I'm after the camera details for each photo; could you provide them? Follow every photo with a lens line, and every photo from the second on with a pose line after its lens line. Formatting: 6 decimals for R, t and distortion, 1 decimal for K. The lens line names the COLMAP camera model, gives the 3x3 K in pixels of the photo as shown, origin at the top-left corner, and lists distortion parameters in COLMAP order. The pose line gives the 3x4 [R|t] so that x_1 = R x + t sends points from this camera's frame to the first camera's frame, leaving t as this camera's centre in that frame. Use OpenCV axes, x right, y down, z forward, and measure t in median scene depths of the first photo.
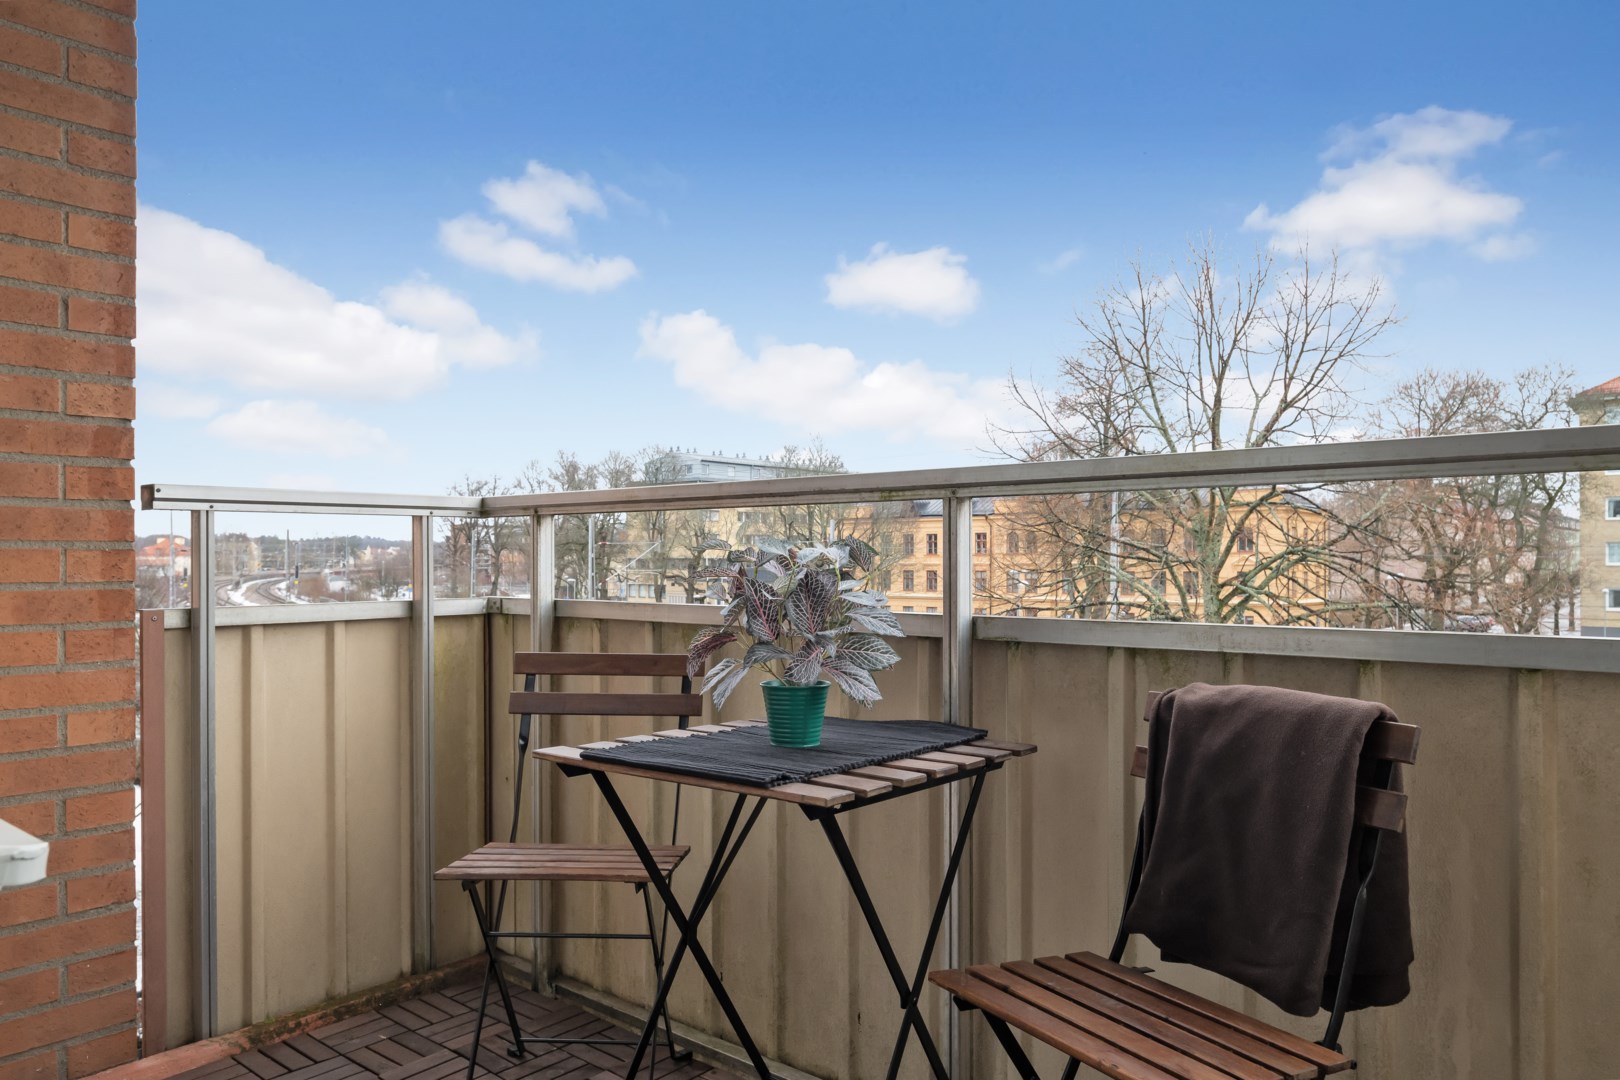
lens RADIAL K [[1103.2, 0, 823.1], [0, 1103.2, 553.8], [0, 0, 1]] dist [-0.002914, 0.000429]
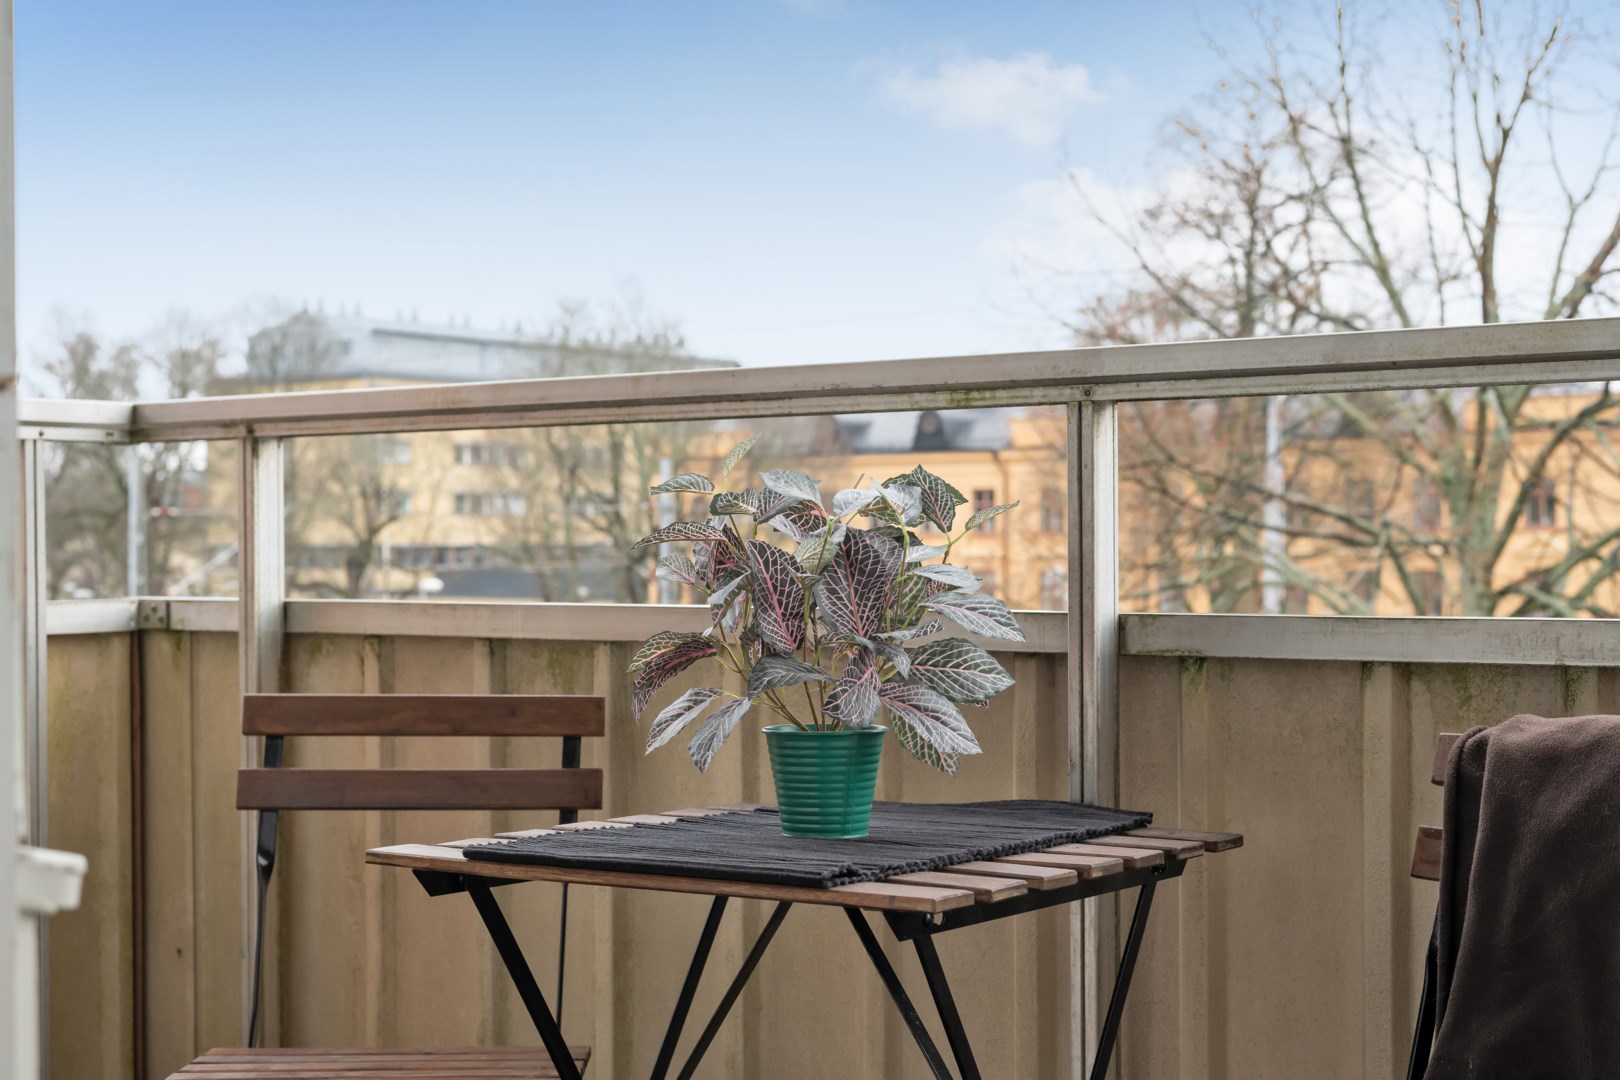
lens RADIAL K [[2403.1, 0, 810.0], [0, 2403.1, 540.0], [0, 0, 1]] dist [0.014271, -0.009584]
pose [[0.997456, -0.003273, 0.071208, -0.090237], [0.003118, 0.999993, 0.002292, 0.013358], [-0.071215, -0.002065, 0.997459, -0.173333]]
